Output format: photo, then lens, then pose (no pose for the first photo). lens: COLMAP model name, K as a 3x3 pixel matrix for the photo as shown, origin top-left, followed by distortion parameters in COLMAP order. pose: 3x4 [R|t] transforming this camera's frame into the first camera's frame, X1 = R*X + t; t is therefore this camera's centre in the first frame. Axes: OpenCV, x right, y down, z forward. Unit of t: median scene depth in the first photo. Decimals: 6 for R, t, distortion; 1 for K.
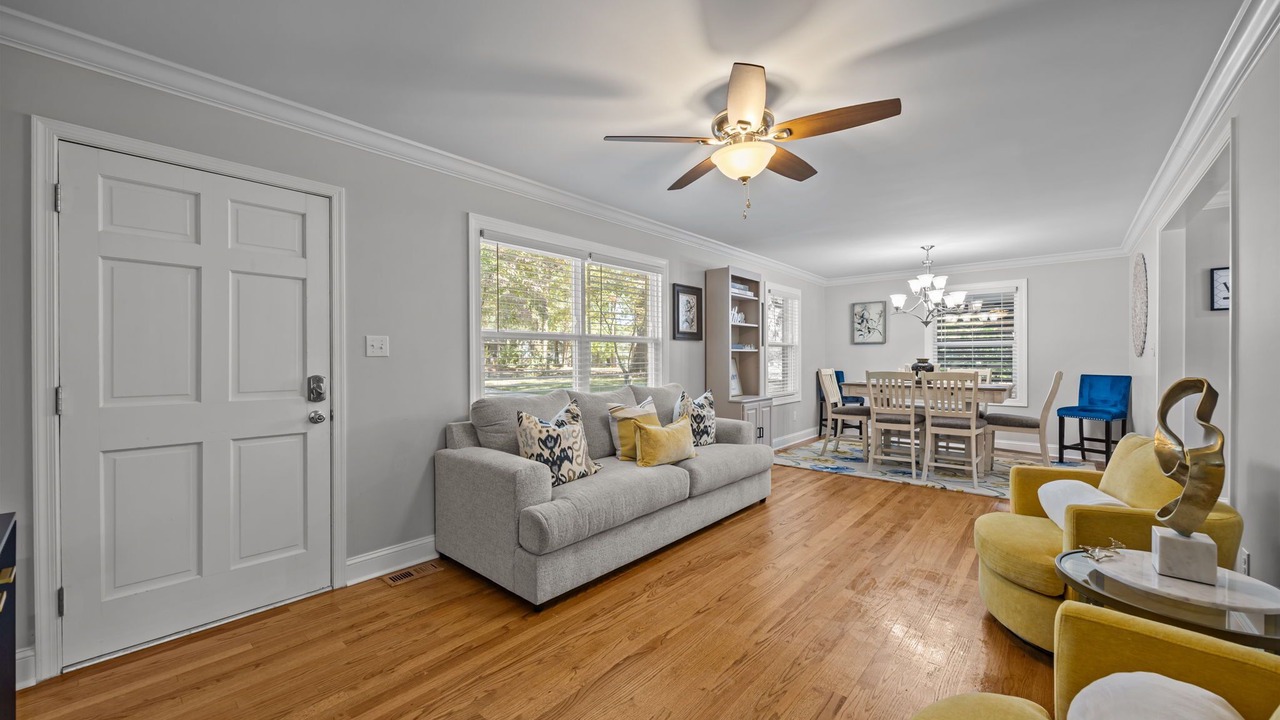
lens RADIAL K [[491.4, 0, 634.3], [0, 491.4, 359.8], [0, 0, 1]] dist [0.000036, 0.000045]
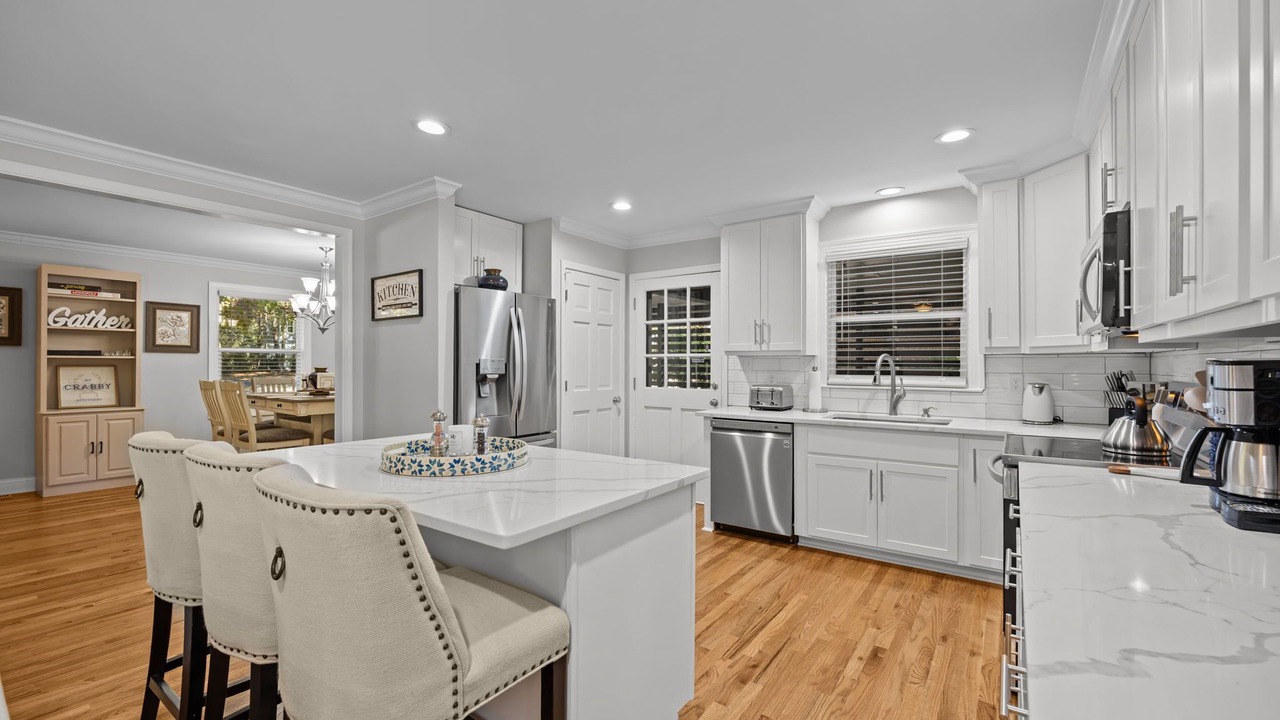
lens RADIAL K [[528.0, 0, 643.5], [0, 528.0, 364.0], [0, 0, 1]] dist [-0.012826, 0.000012]
pose [[0.994982, 0.006231, 0.099863, 1.221653], [-0.006251, 0.999980, -0.000115, -0.014795], [-0.099862, -0.000510, 0.995001, -0.063771]]
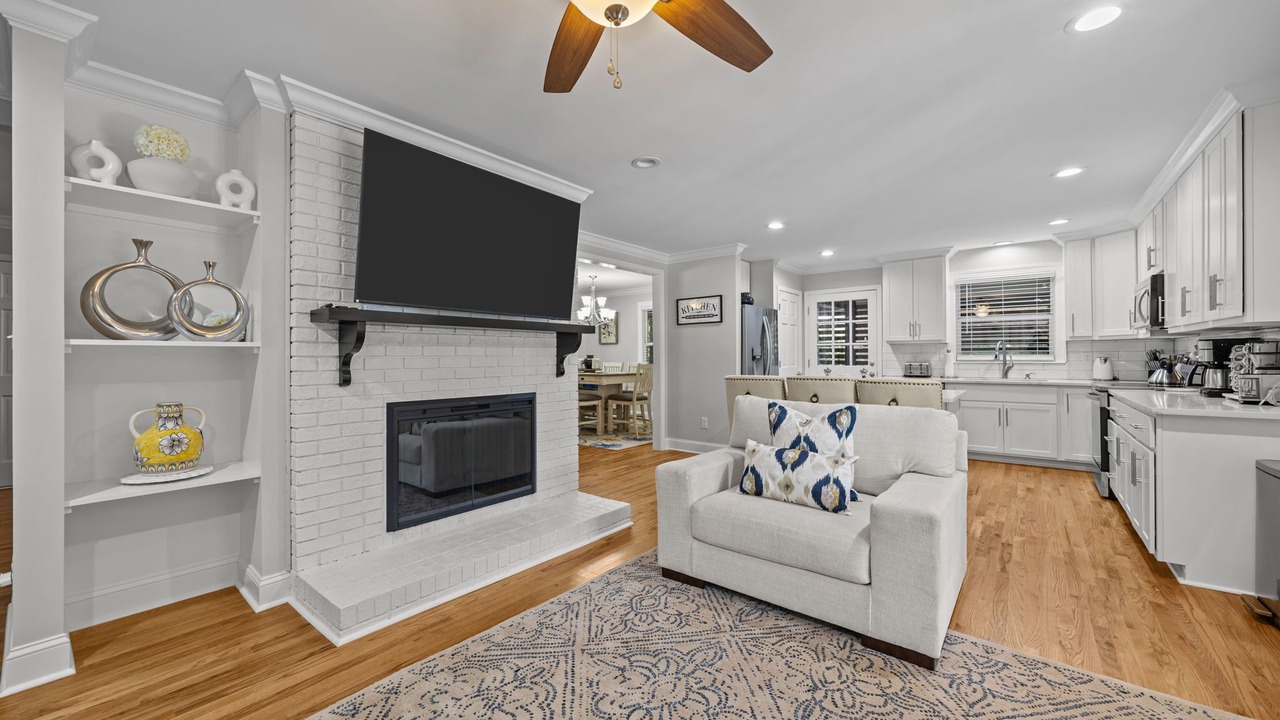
lens RADIAL K [[491.4, 0, 636.4], [0, 491.4, 356.6], [0, 0, 1]] dist [0.000036, 0.000045]
pose [[0.999181, -0.001689, 0.040434, 0.742226], [0.001736, 0.999998, -0.001118, 0.004176], [-0.040432, 0.001187, 0.999182, -0.467941]]
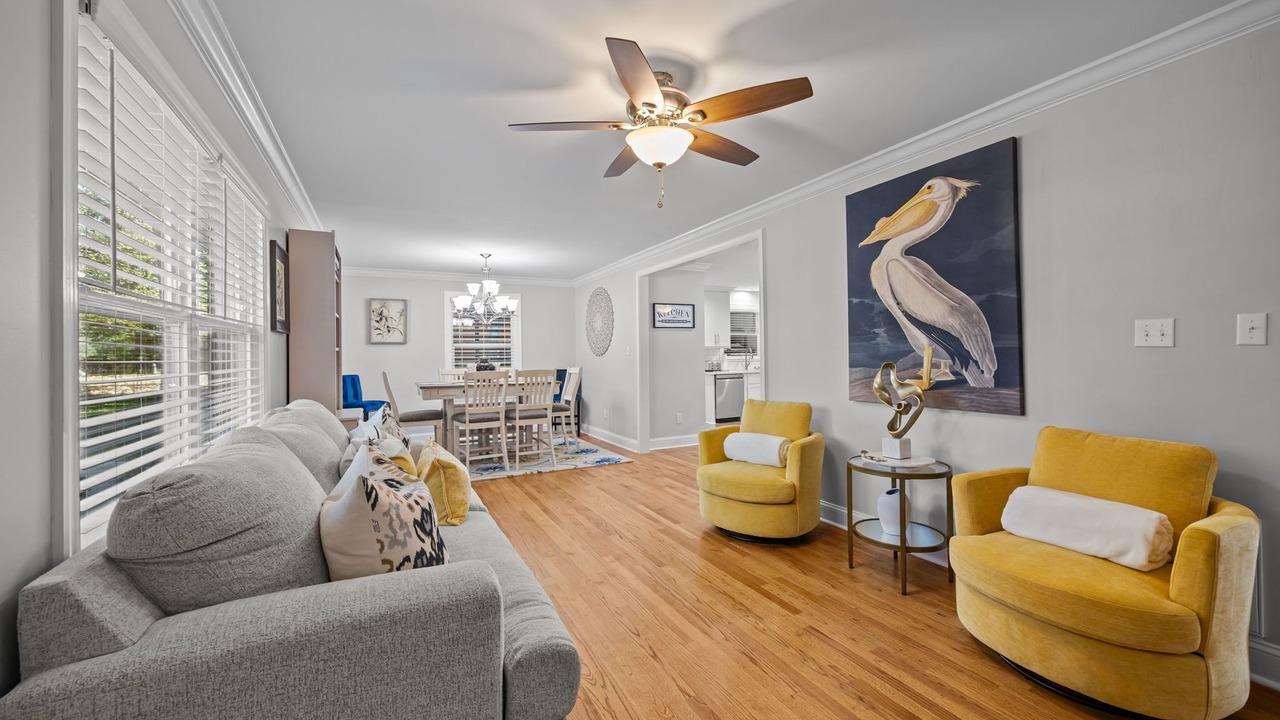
lens RADIAL K [[491.4, 0, 639.0], [0, 491.4, 354.8], [0, 0, 1]] dist [0.000036, 0.000045]
pose [[0.364256, -0.001264, 0.931298, -0.315261], [0.015514, 0.999869, -0.004710, -0.000882], [-0.931170, 0.016164, 0.364227, 0.334914]]
